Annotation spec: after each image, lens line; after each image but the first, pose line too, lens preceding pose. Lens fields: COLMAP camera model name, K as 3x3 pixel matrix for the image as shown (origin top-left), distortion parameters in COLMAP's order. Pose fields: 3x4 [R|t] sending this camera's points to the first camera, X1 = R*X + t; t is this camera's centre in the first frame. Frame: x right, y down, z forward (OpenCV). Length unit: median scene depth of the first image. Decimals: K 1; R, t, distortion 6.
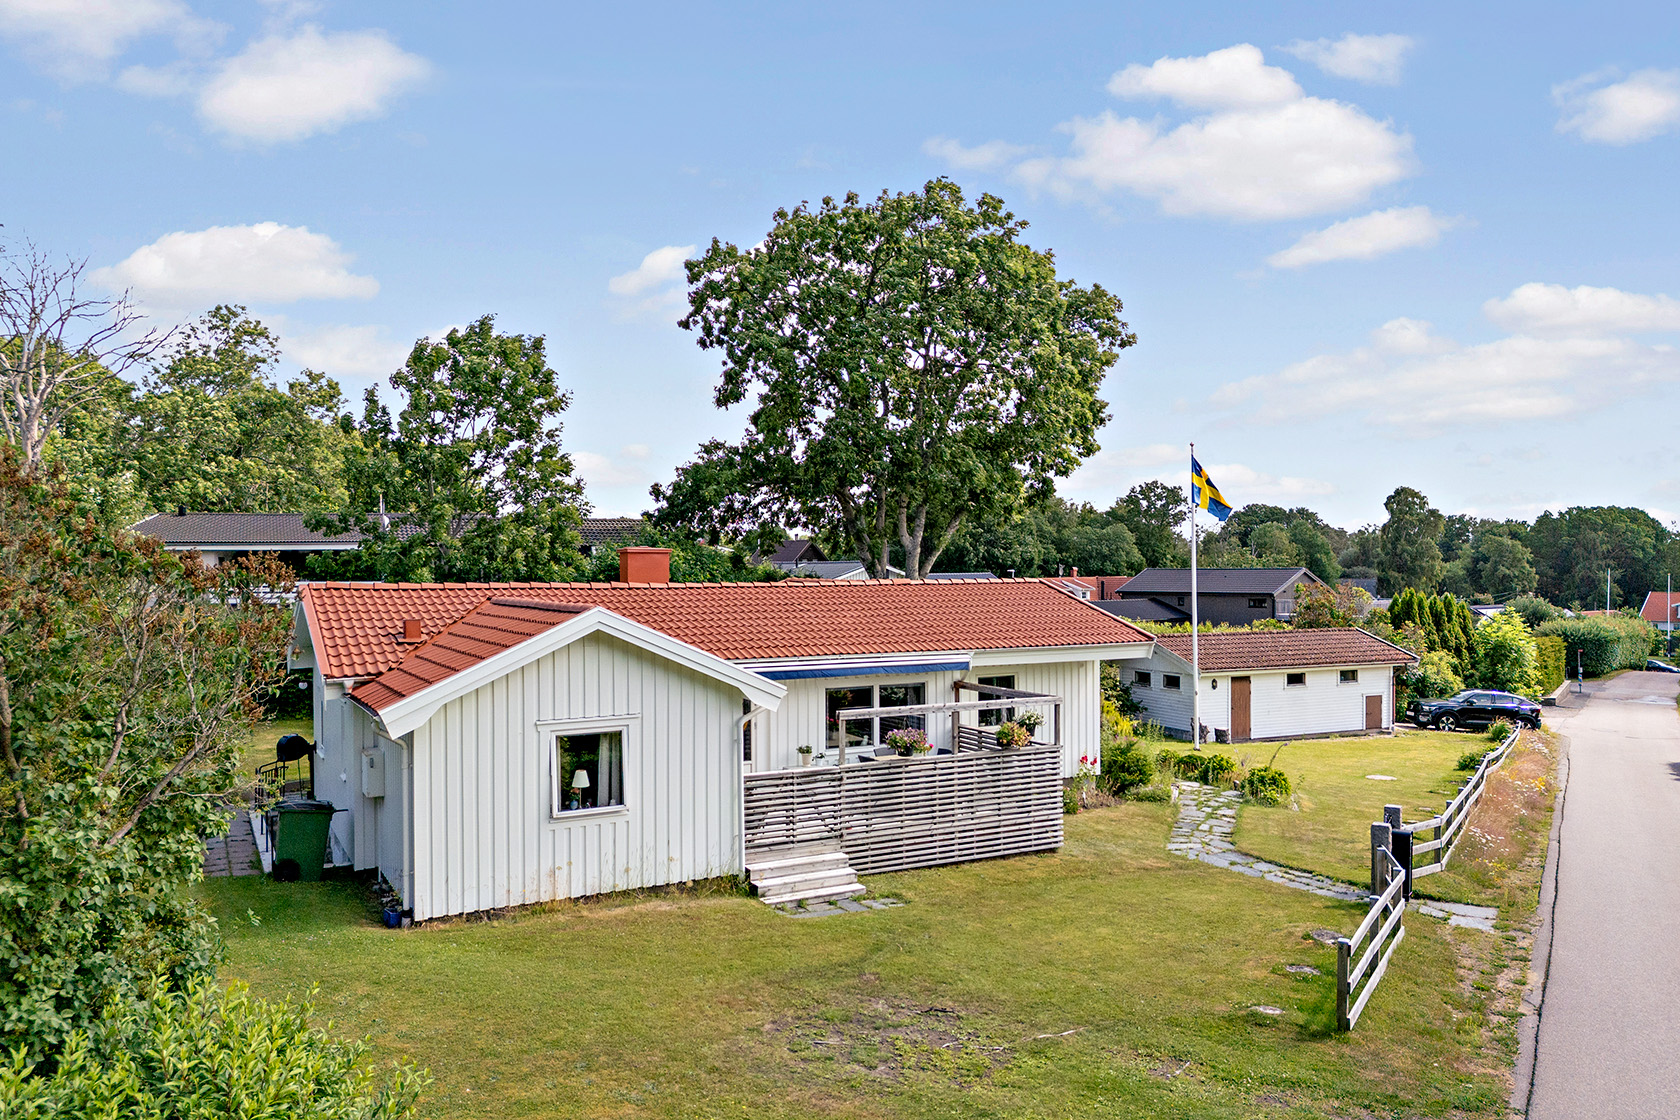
lens RADIAL K [[1210.9, 0, 840.5], [0, 1210.9, 592.1], [0, 0, 1]] dist [0.010380, 0.000768]
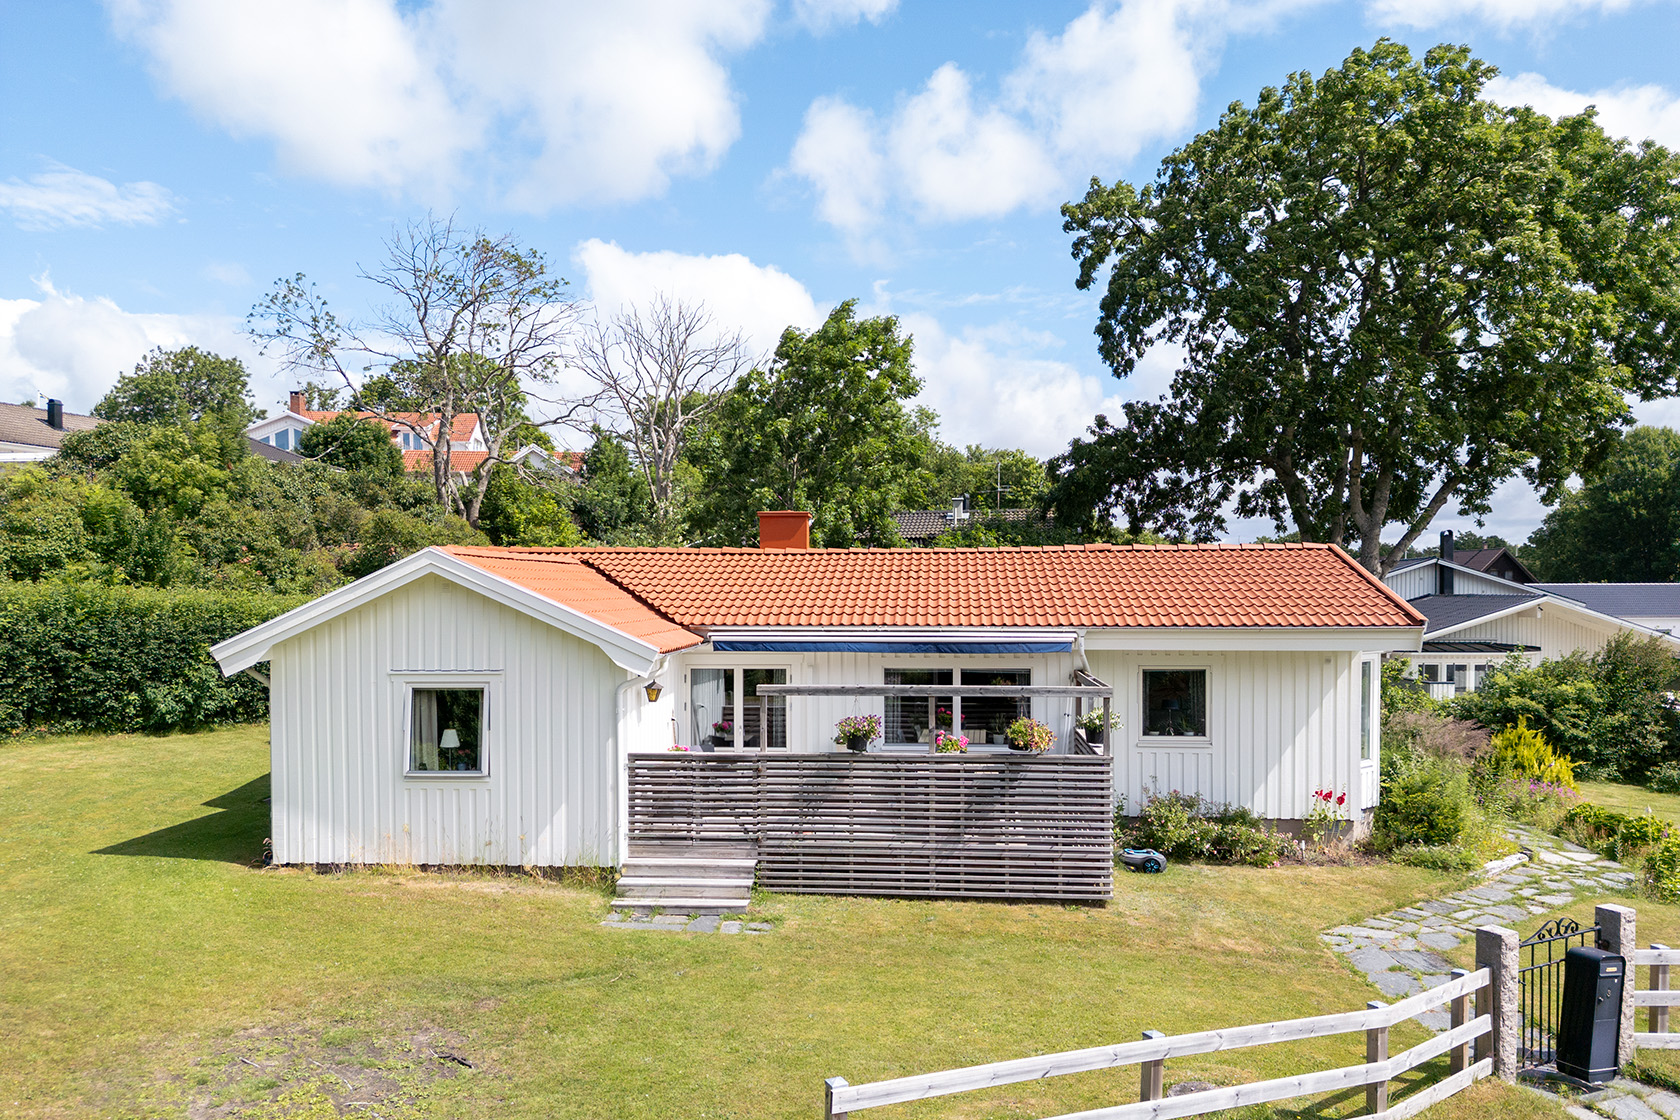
lens RADIAL K [[1210.9, 0, 840.5], [0, 1210.9, 592.1], [0, 0, 1]] dist [0.010380, 0.000768]
pose [[0.838021, 0.007387, -0.545588, 0.530202], [-0.015248, 0.999835, -0.009884, 0.047723], [0.545425, 0.016602, 0.837995, 0.384707]]
